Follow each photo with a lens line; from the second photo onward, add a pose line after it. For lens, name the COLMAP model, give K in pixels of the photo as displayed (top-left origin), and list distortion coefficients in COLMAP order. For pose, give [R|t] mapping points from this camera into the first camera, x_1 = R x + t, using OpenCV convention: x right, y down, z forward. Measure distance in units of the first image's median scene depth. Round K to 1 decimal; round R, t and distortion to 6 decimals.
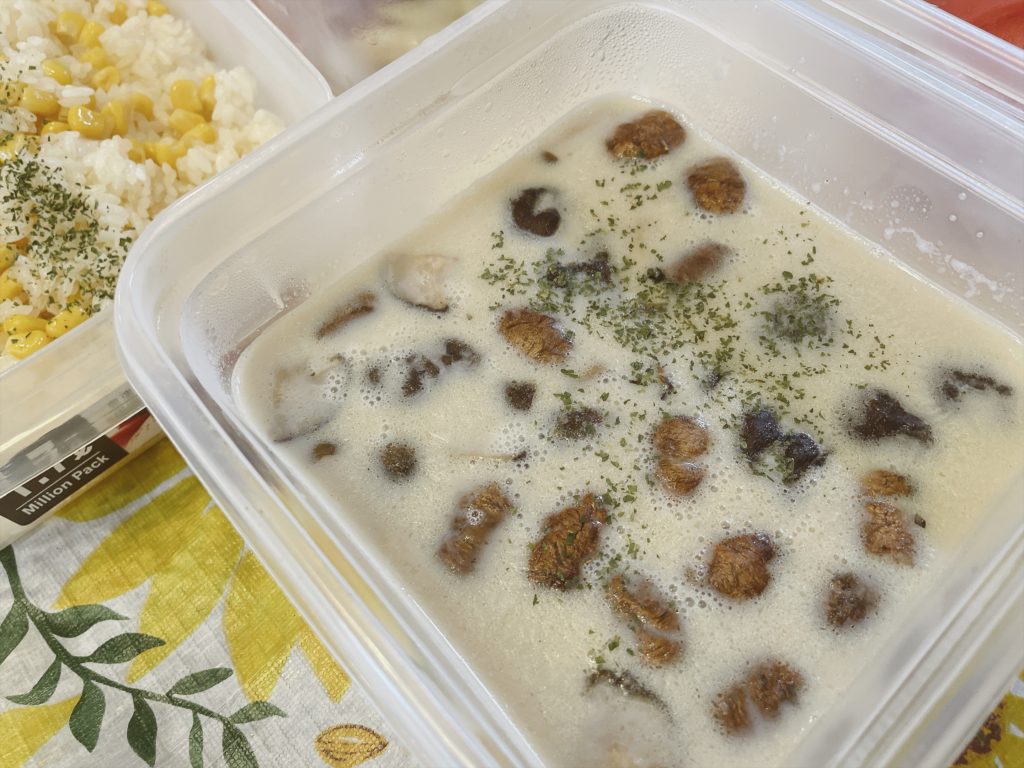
lens RADIAL K [[793.8, 0, 499.5], [0, 793.8, 369.2], [0, 0, 1]] dist [0.081058, -0.136891]
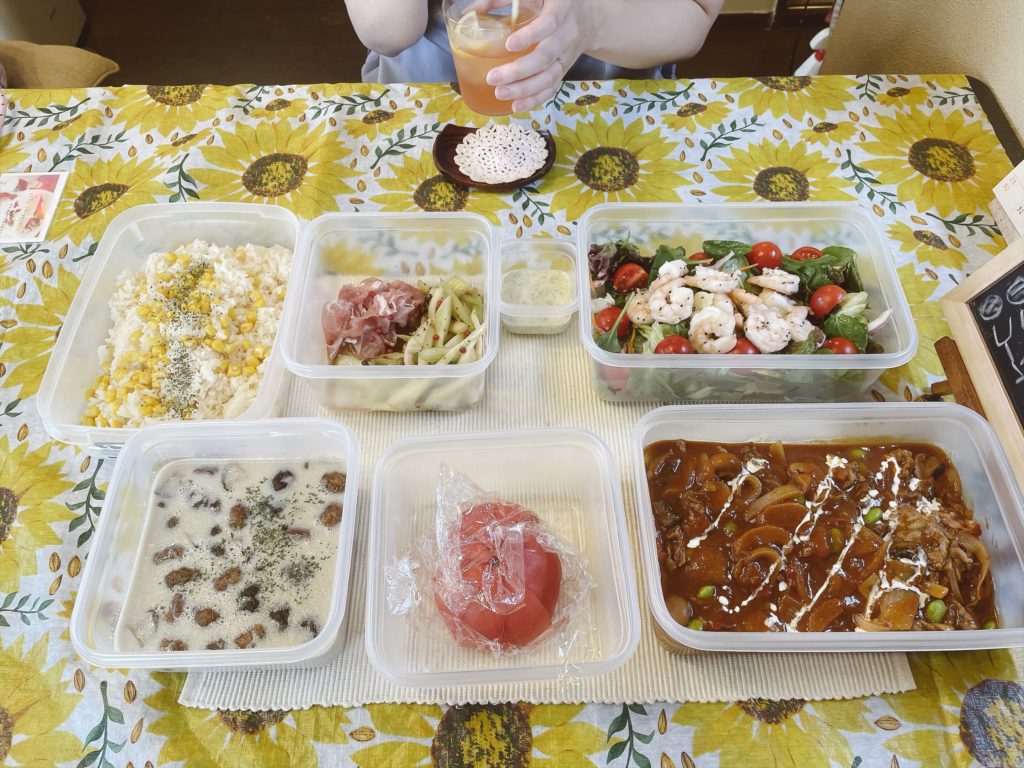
lens RADIAL K [[777.1, 0, 505.1], [0, 777.1, 368.6], [0, 0, 1]] dist [0.073981, -0.101814]
pose [[0.749484, 0.577741, -0.323247, 1.233397], [-0.590710, 0.804058, 0.067472, -1.109799], [0.298891, 0.140376, 0.943906, -1.325250]]
